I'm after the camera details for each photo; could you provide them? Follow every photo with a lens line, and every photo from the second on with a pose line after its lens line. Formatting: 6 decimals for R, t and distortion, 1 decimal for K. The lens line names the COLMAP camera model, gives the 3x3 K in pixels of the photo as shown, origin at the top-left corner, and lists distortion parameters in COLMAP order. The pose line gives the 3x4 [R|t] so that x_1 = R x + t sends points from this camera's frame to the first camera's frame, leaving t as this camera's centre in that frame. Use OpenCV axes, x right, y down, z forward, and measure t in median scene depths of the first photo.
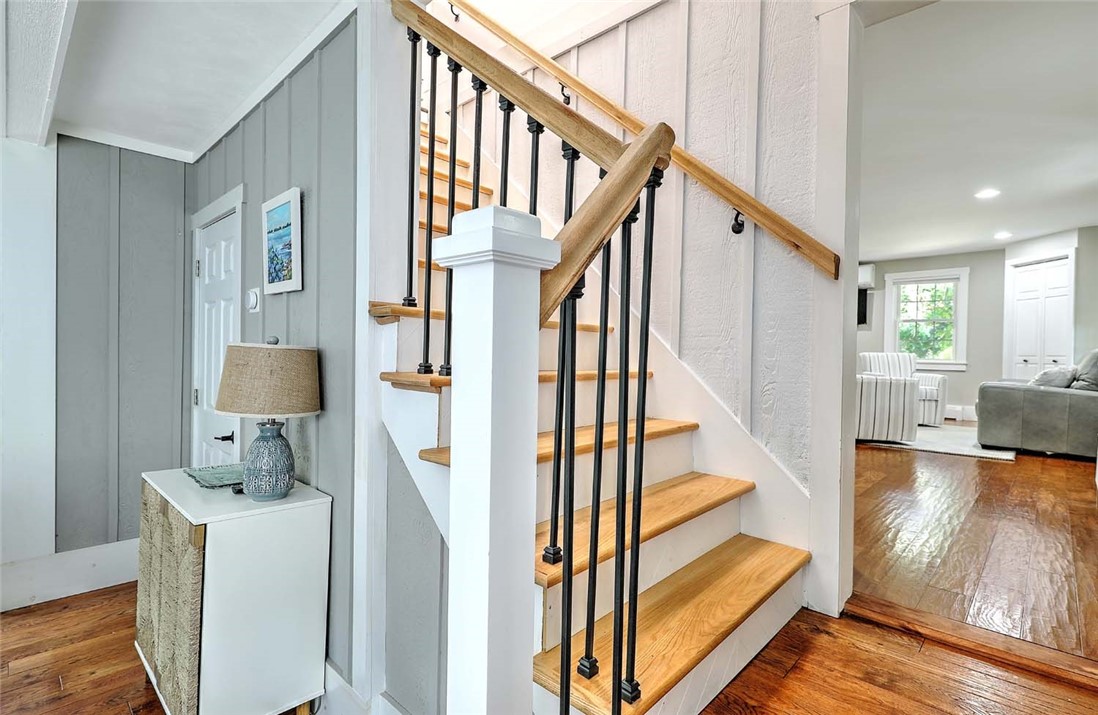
lens RADIAL K [[523.8, 0, 549.0], [0, 523.8, 357.5], [0, 0, 1]] dist [0.002227, 0.000404]
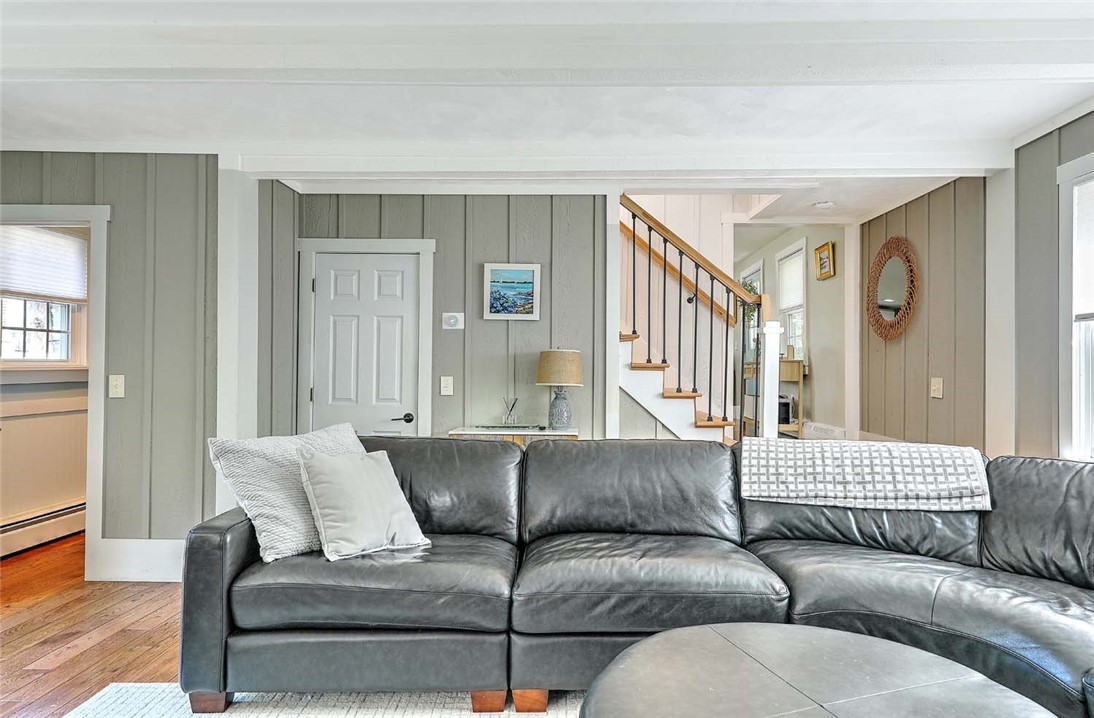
lens RADIAL K [[641.1, 0, 547.0], [0, 641.1, 359.0], [0, 0, 1]] dist [0.014222, 0.000308]
pose [[0.742208, -0.003180, 0.670162, -0.812615], [0.011785, 0.999896, -0.008306, 0.008771], [-0.670066, 0.014063, 0.742168, -0.270383]]
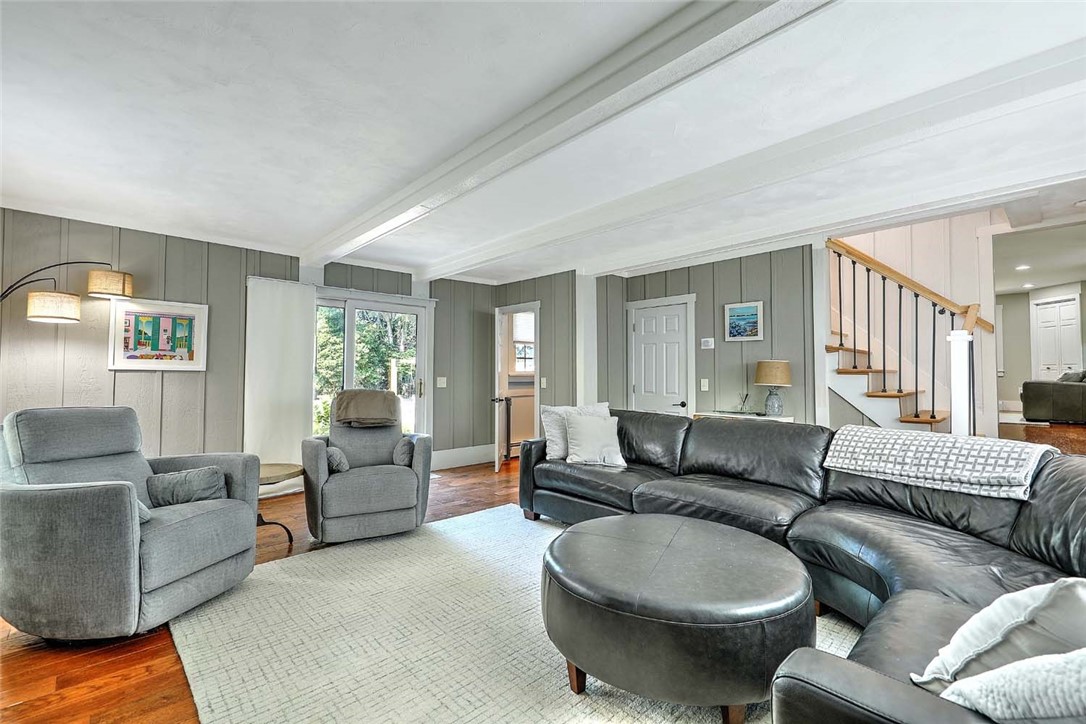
lens RADIAL K [[463.7, 0, 543.0], [0, 463.7, 362.0], [0, 0, 1]] dist [-0.001124, -0.000191]
pose [[0.997337, -0.019020, -0.070404, -0.589157], [0.016674, 0.999291, -0.033758, 0.015517], [0.070996, 0.032494, 0.996947, -0.567749]]
